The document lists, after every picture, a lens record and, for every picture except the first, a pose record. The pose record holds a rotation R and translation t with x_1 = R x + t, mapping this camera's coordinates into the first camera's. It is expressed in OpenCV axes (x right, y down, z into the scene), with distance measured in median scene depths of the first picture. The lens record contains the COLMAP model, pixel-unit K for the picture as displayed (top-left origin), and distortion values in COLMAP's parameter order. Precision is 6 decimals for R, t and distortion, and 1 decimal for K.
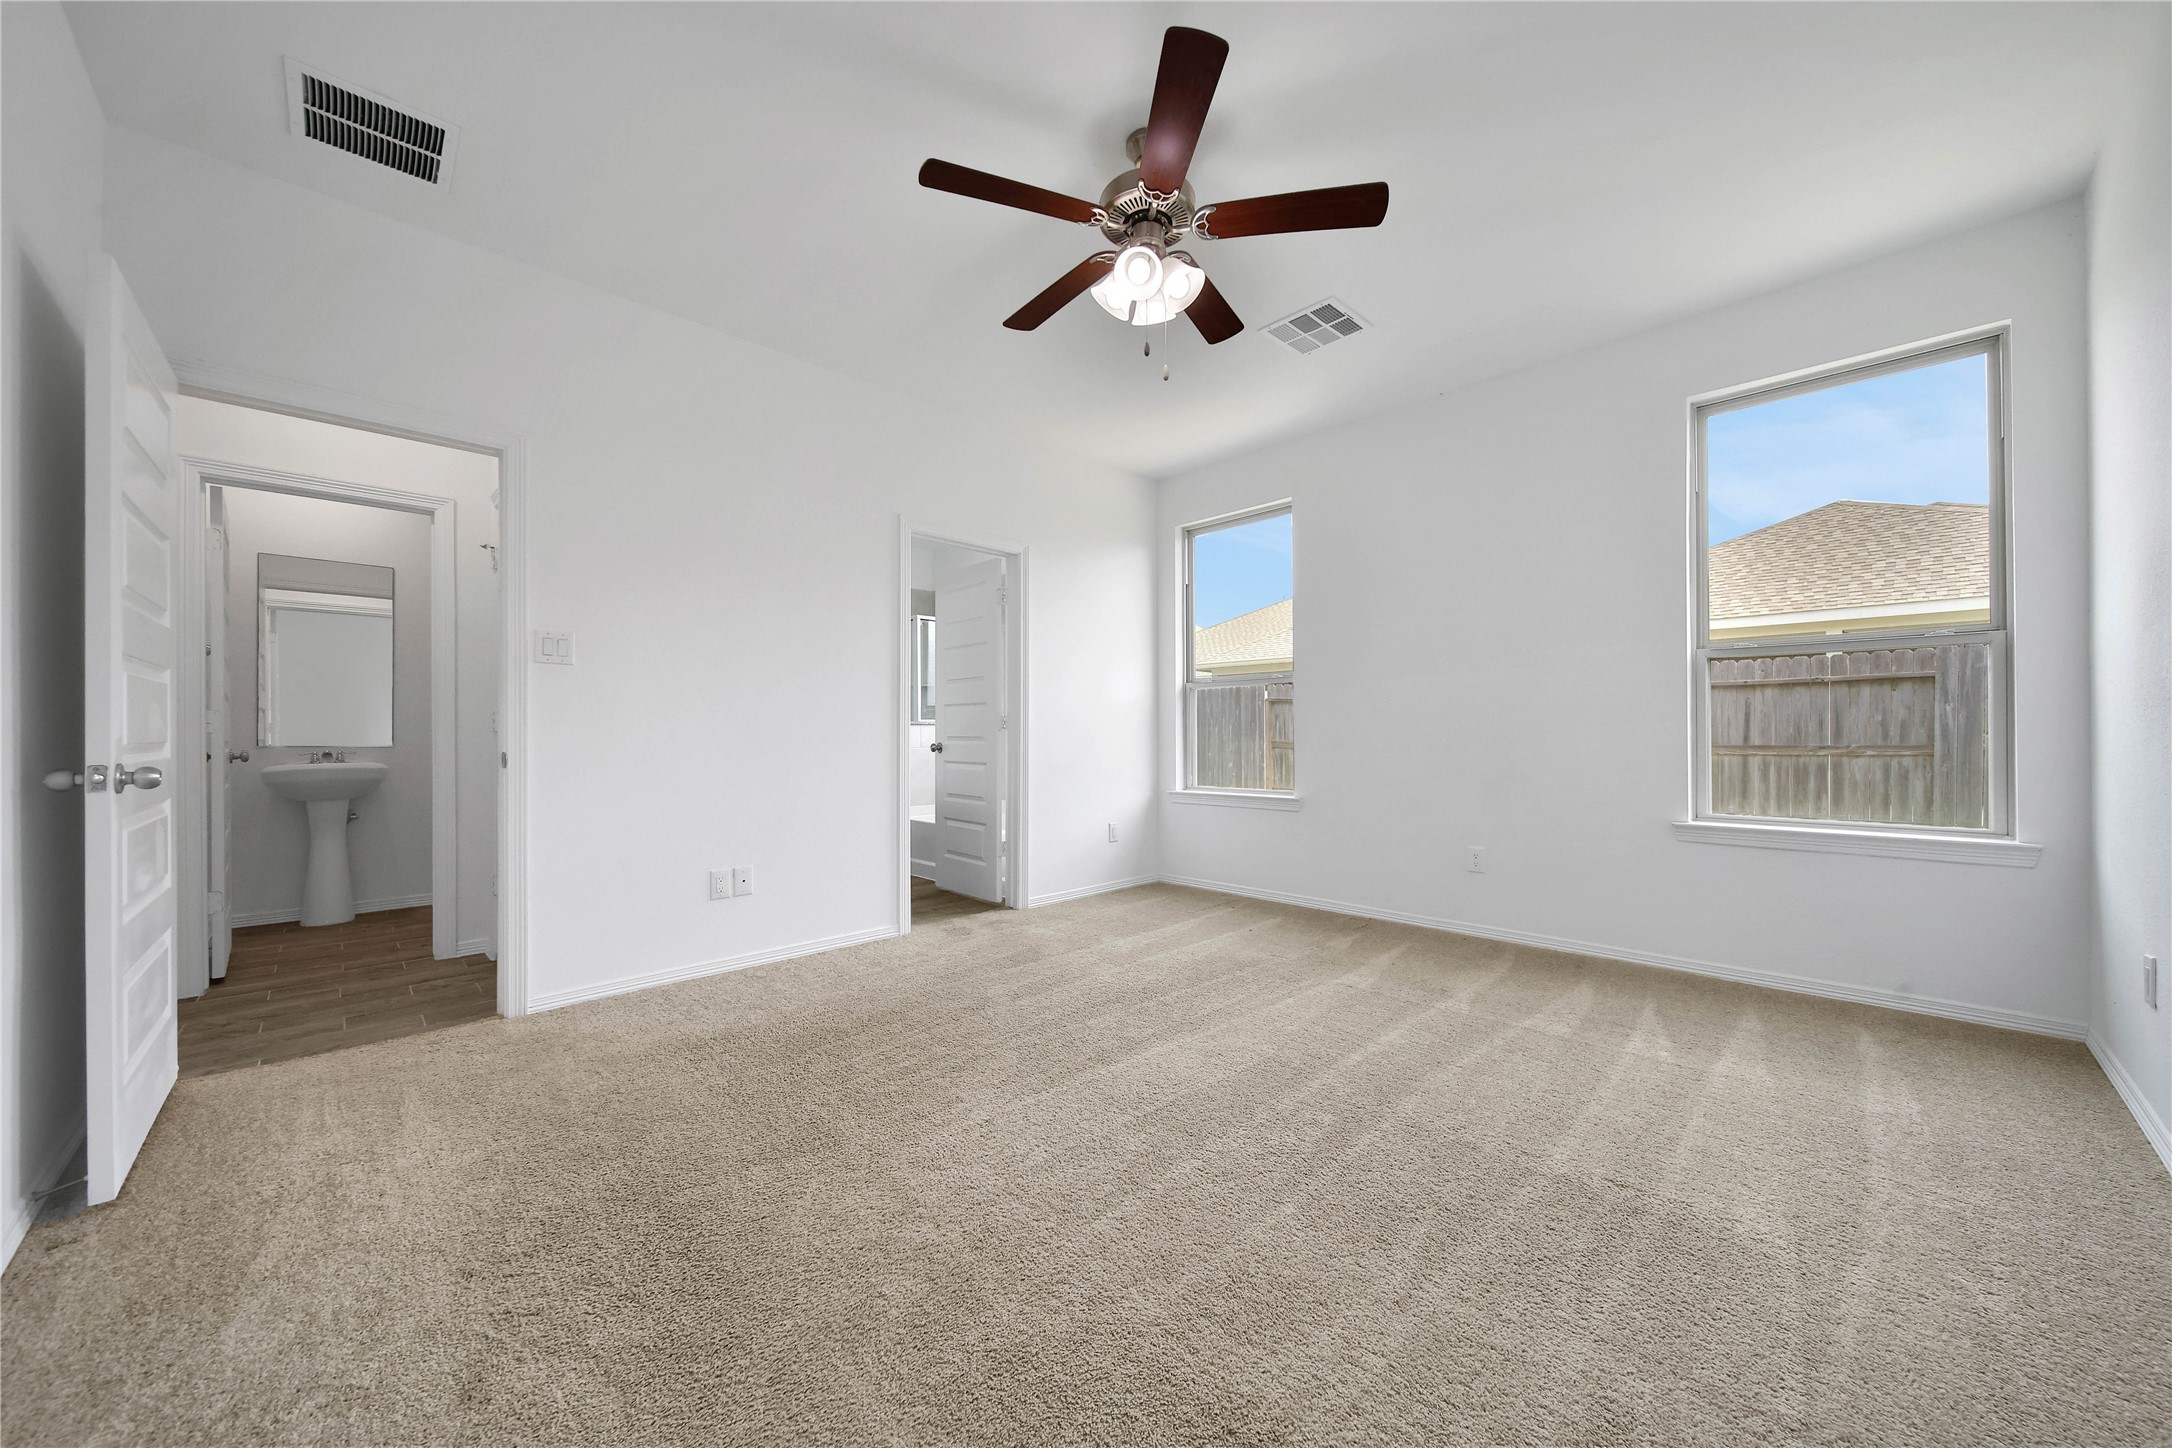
lens RADIAL K [[766.7, 0, 1079.9], [0, 766.7, 725.0], [0, 0, 1]] dist [-0.001031, -0.000265]
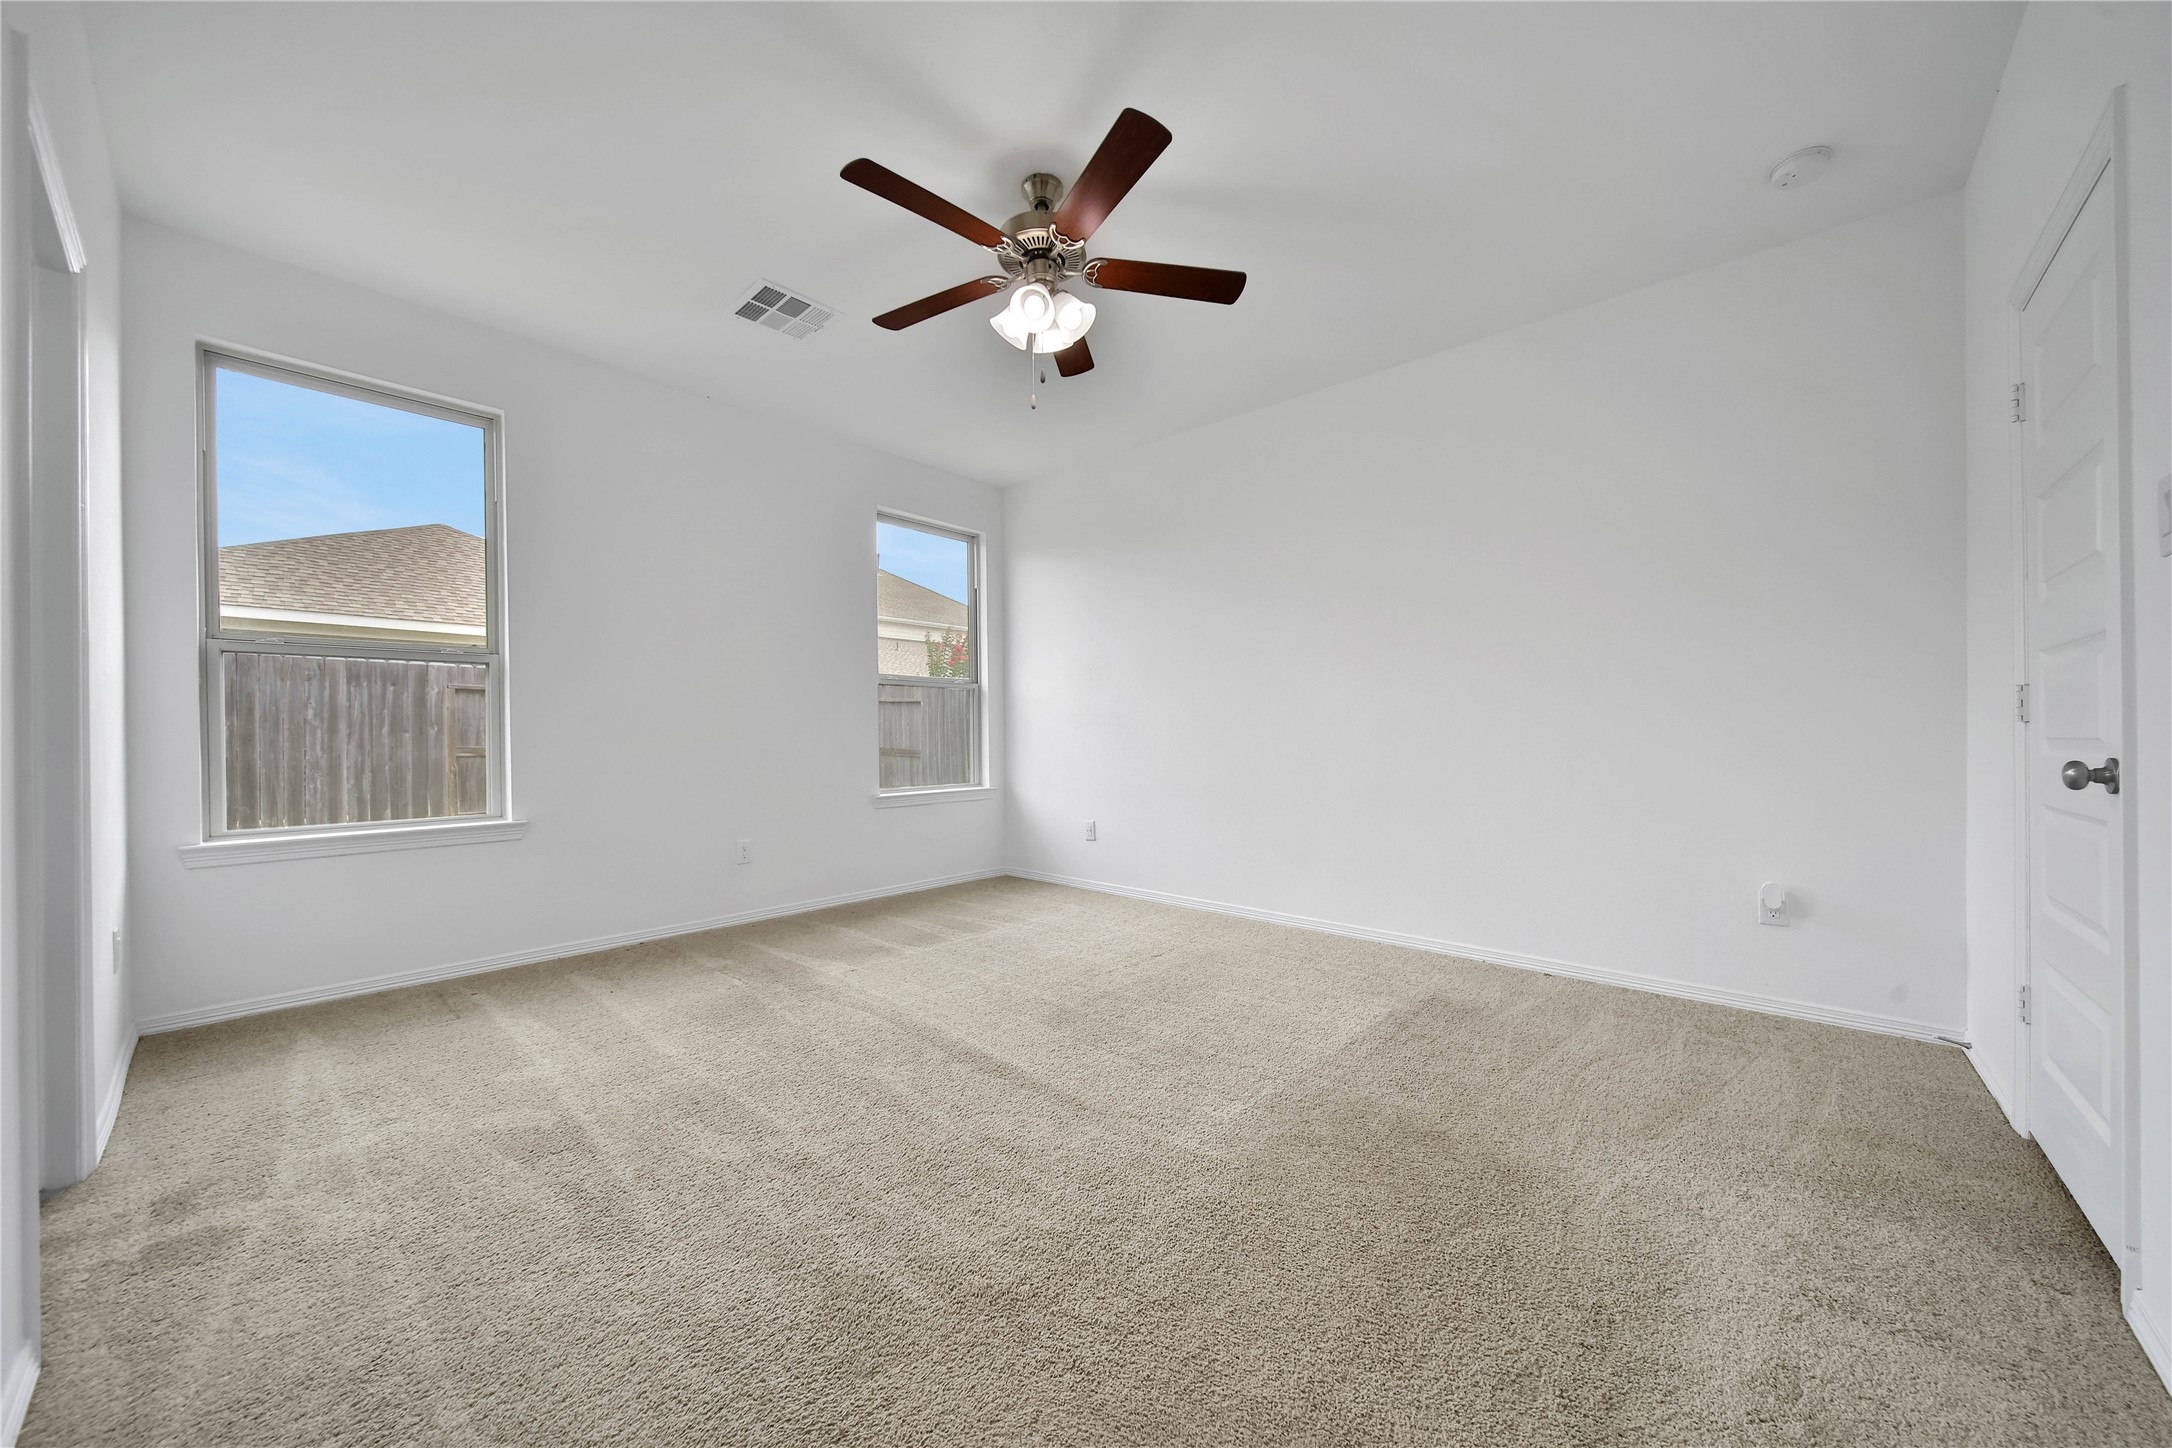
lens RADIAL K [[766.7, 0, 1079.9], [0, 766.7, 725.0], [0, 0, 1]] dist [-0.001031, -0.000265]
pose [[-0.056087, 0.016519, 0.998289, -0.157848], [-0.010429, 0.999799, -0.017130, 0.003746], [-0.998371, -0.011372, -0.055904, 0.162562]]
